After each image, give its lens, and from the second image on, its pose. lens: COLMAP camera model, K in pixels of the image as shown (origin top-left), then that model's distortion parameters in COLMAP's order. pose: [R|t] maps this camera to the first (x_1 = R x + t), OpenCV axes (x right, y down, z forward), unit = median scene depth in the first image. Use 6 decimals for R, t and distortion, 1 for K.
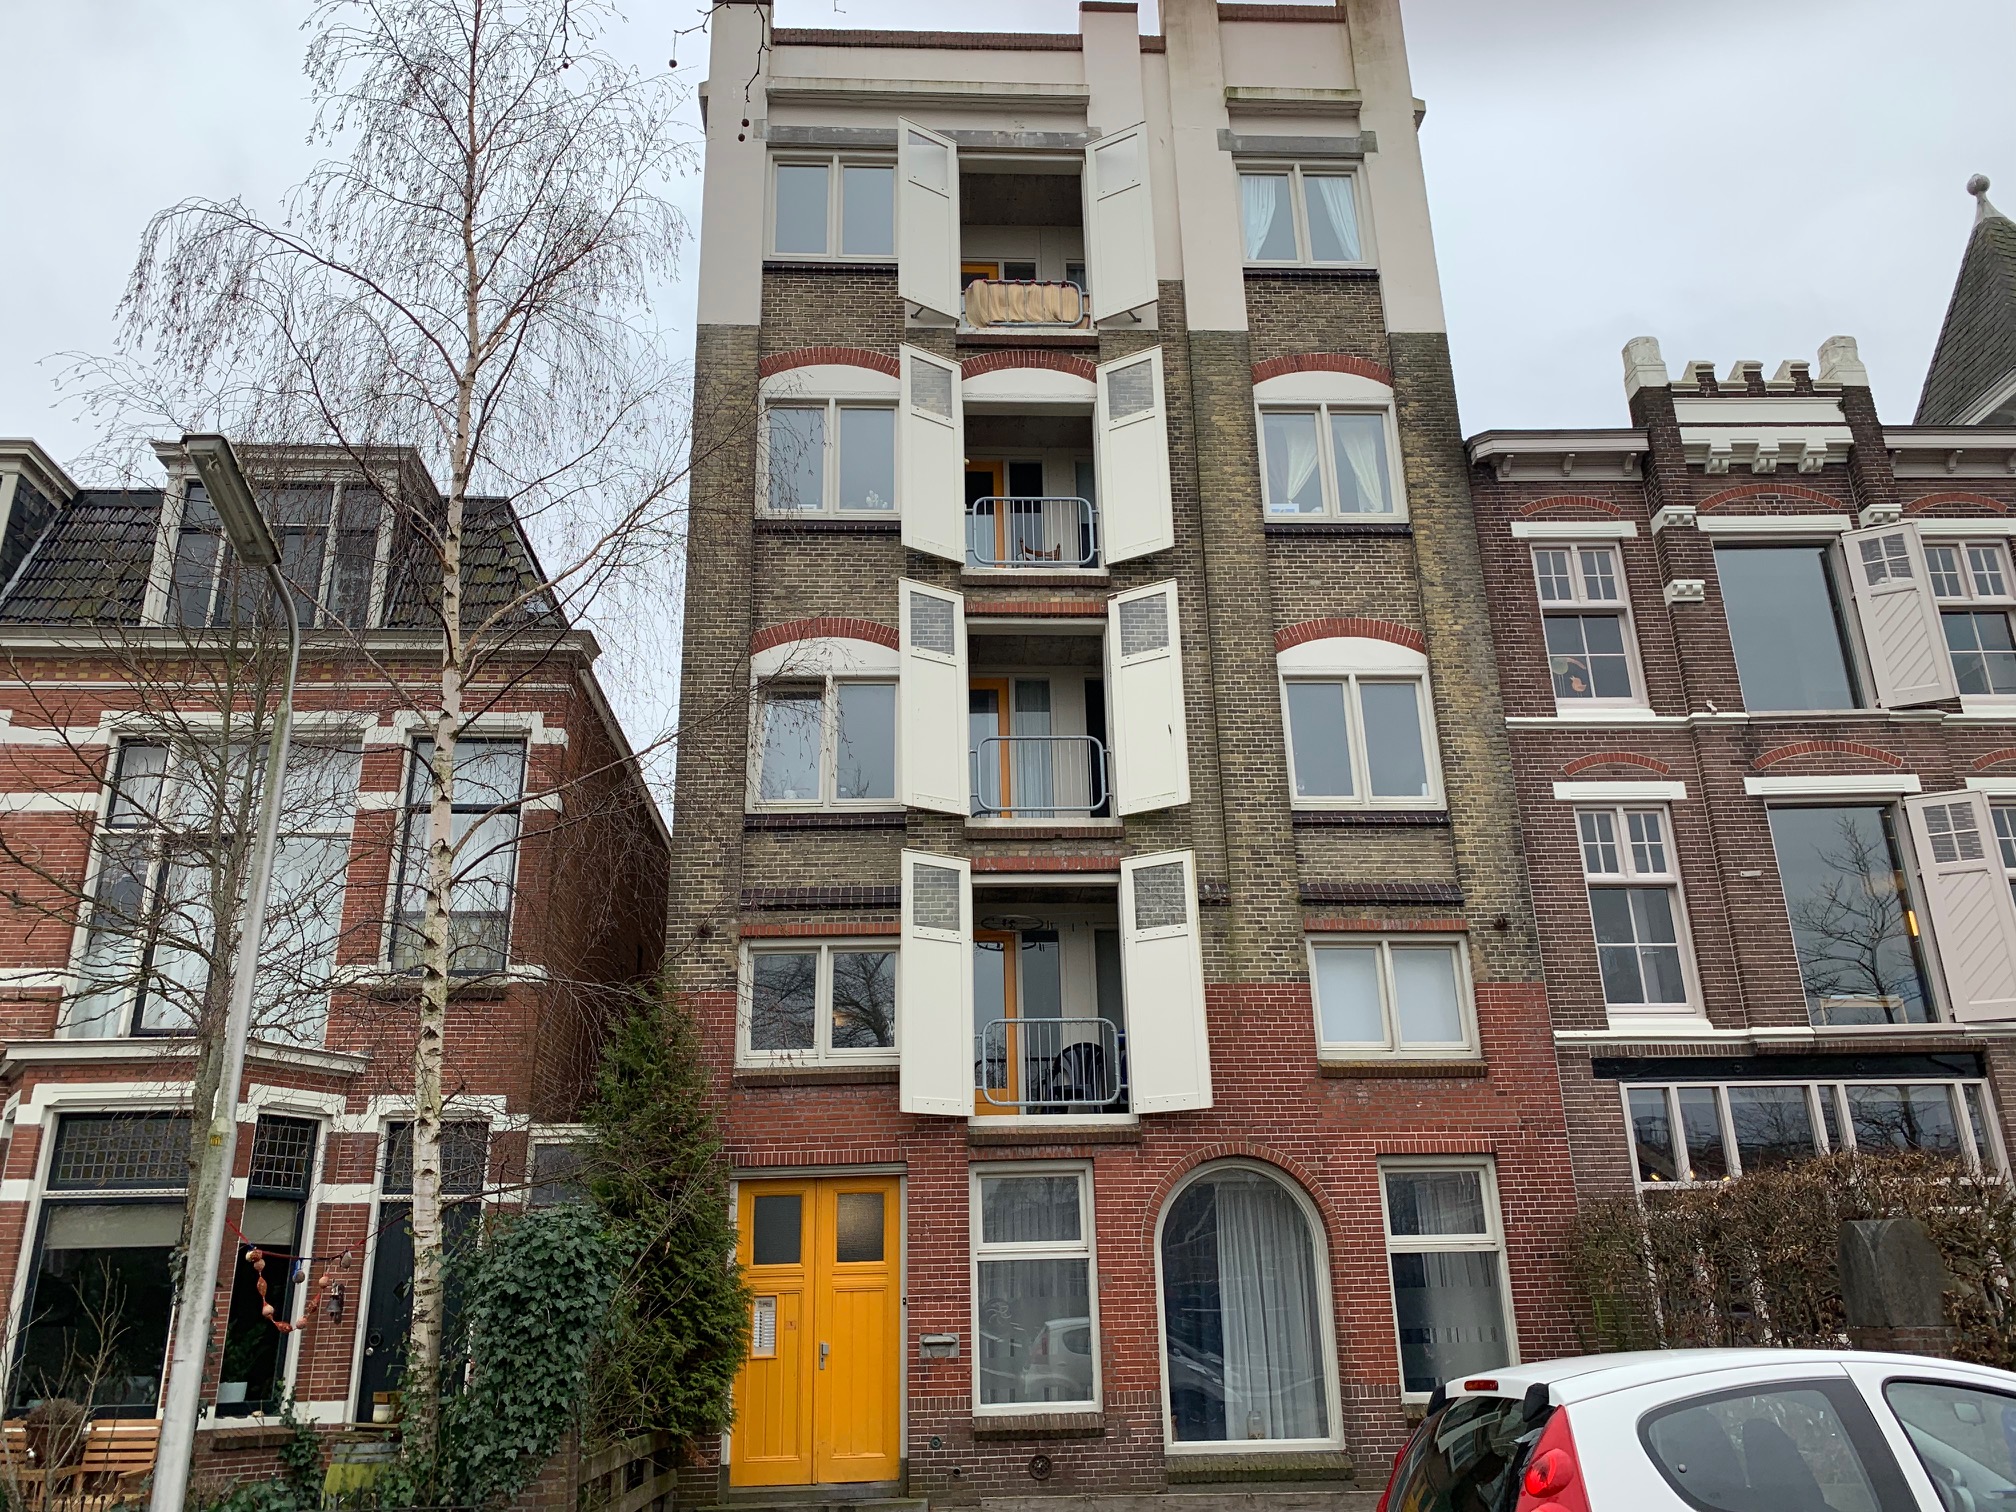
lens RADIAL K [[1492.8, 0, 995.3], [0, 1492.8, 756.5], [0, 0, 1]] dist [0.037455, -0.041508]
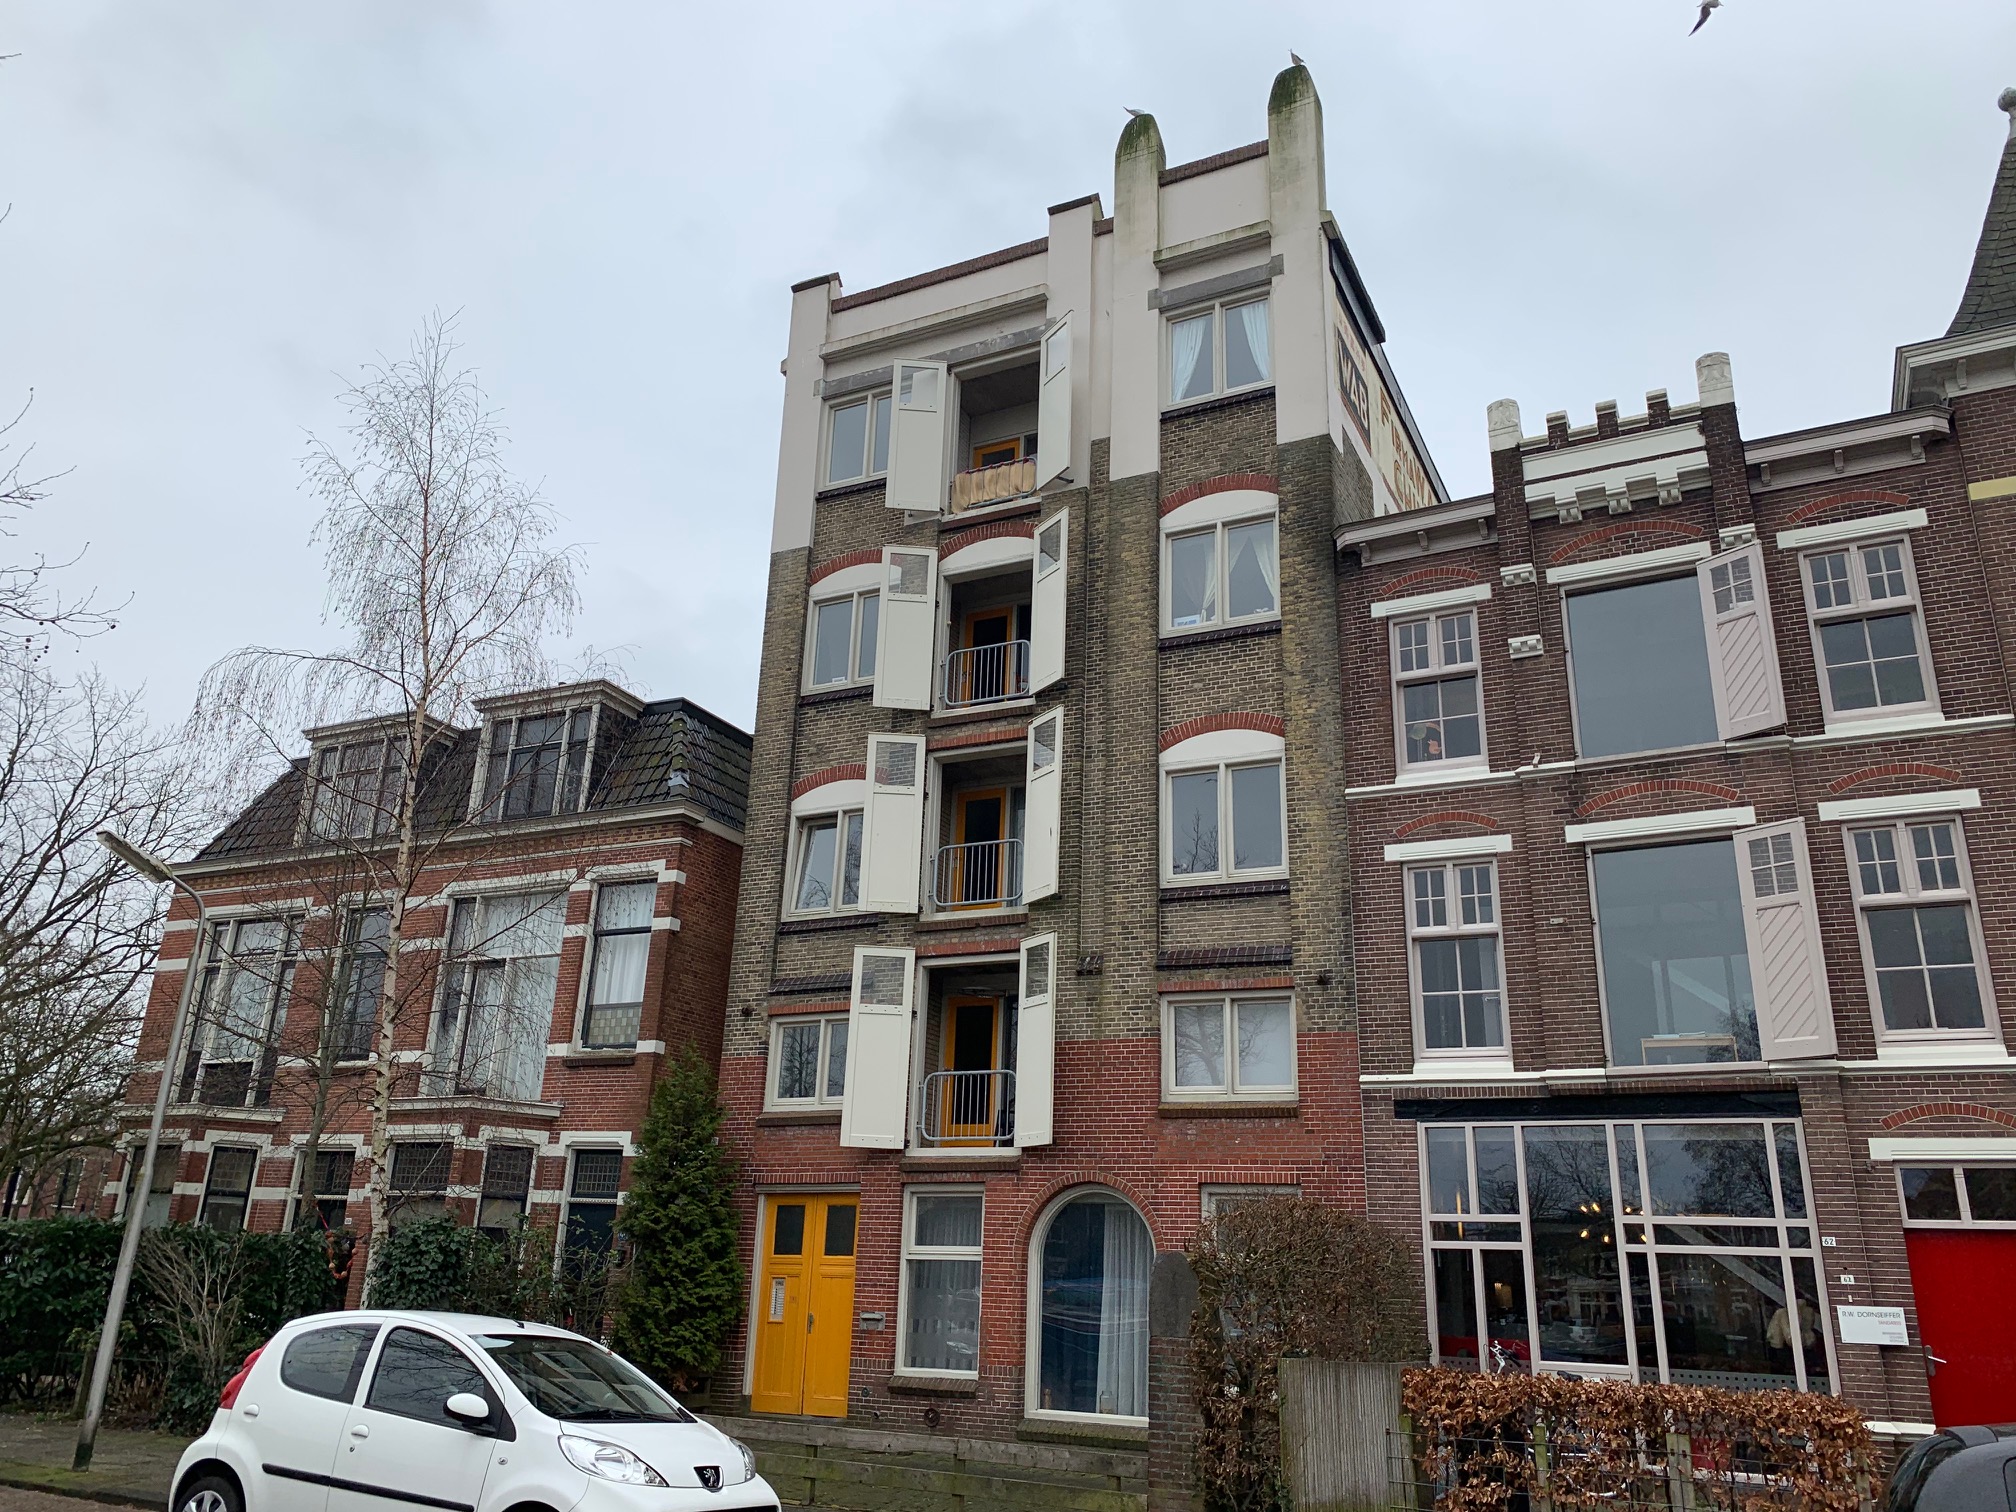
lens RADIAL K [[1492.8, 0, 1011.5], [0, 1492.8, 747.5], [0, 0, 1]] dist [0.037455, -0.041508]
pose [[0.873933, -0.116930, -0.471773, 0.657251], [0.116292, 0.992743, -0.030630, -0.052306], [0.471930, -0.028095, 0.881188, -0.093985]]
